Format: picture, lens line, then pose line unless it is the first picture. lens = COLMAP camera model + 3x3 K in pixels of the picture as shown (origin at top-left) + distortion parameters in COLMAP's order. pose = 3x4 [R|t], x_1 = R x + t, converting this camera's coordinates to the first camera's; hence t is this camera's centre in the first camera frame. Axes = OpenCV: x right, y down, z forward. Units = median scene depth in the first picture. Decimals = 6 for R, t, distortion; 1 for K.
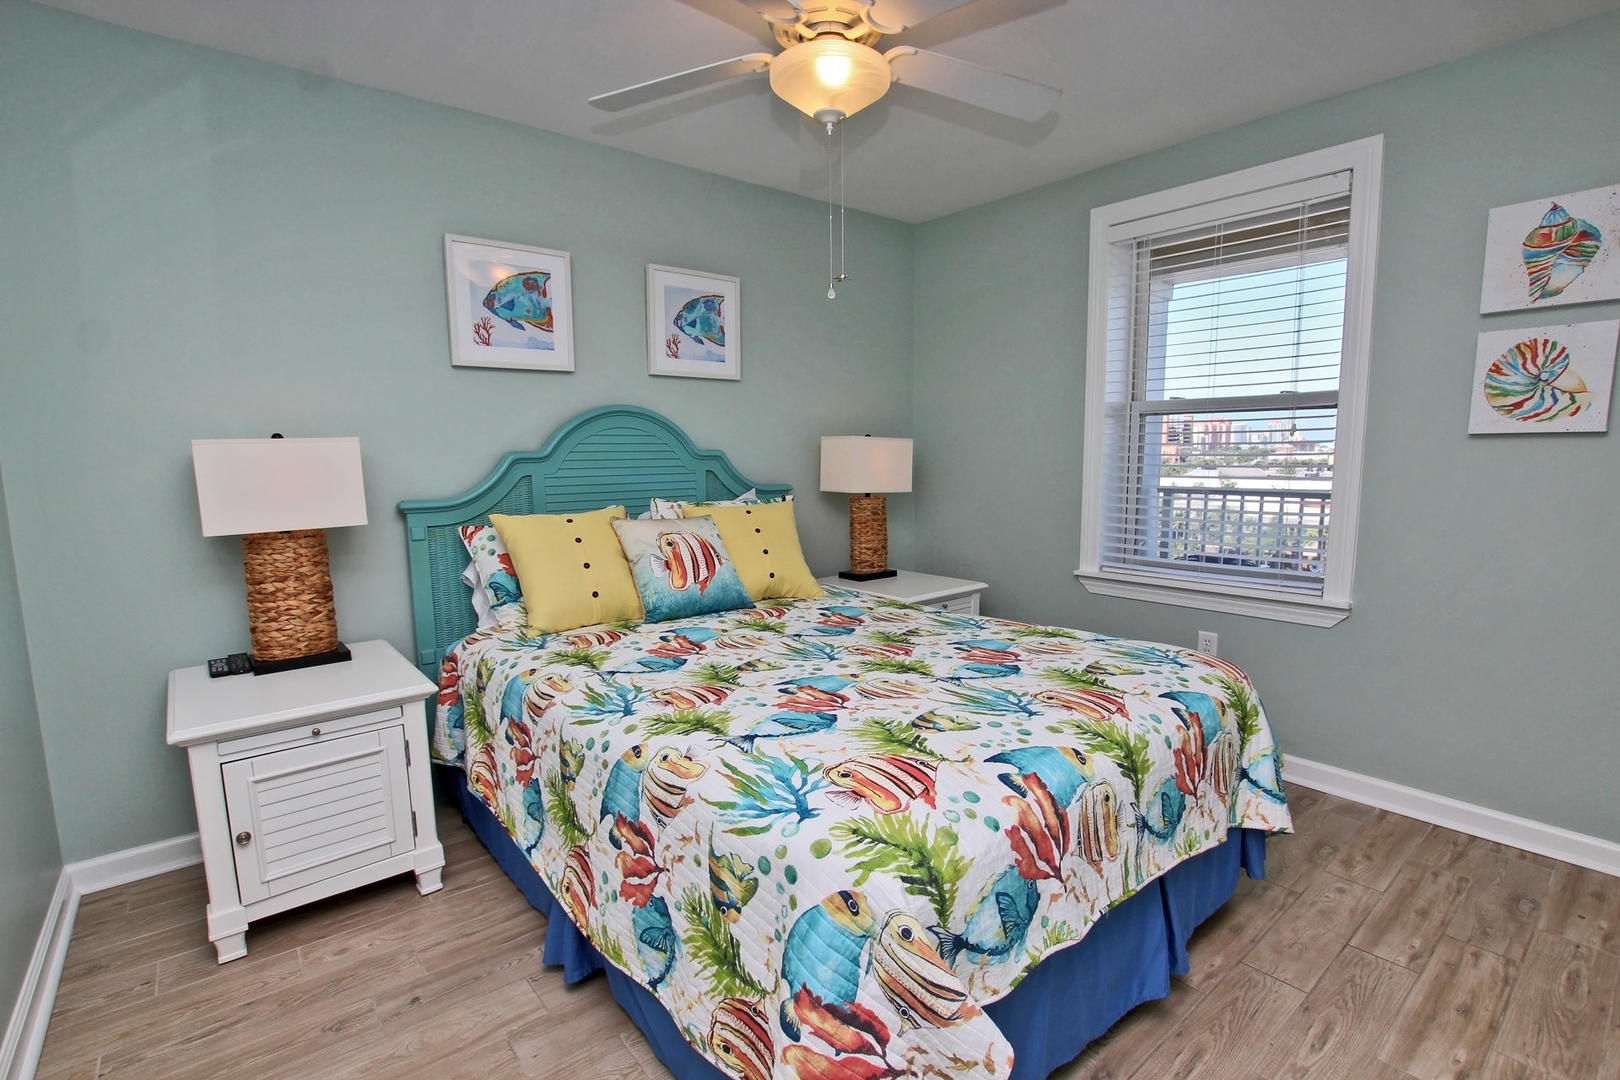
lens RADIAL K [[756.0, 0, 814.1], [0, 756.0, 546.6], [0, 0, 1]] dist [-0.035268, 0.006635]
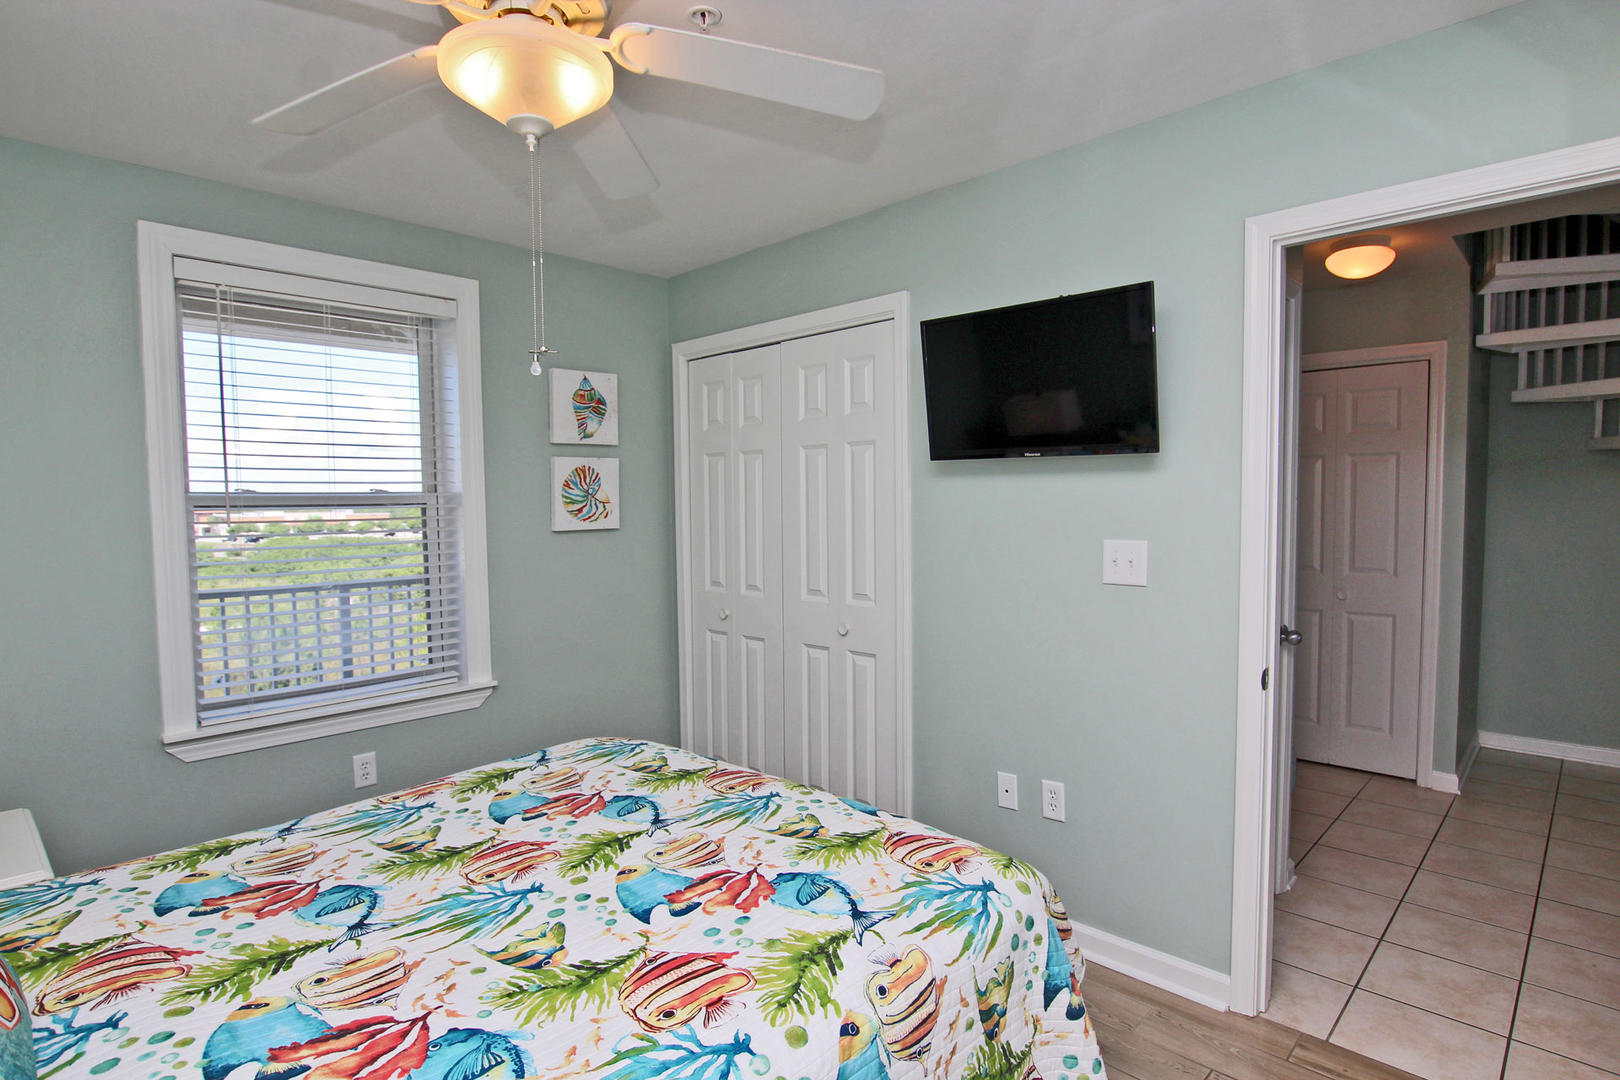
lens RADIAL K [[838.0, 0, 810.0], [0, 838.0, 540.0], [0, 0, 1]] dist [-0.026811, 0.000234]
pose [[-0.116692, -0.035100, 0.992548, -0.740603], [0.137960, 0.989114, 0.051198, -0.167885], [-0.983540, 0.142906, -0.110579, 0.798914]]
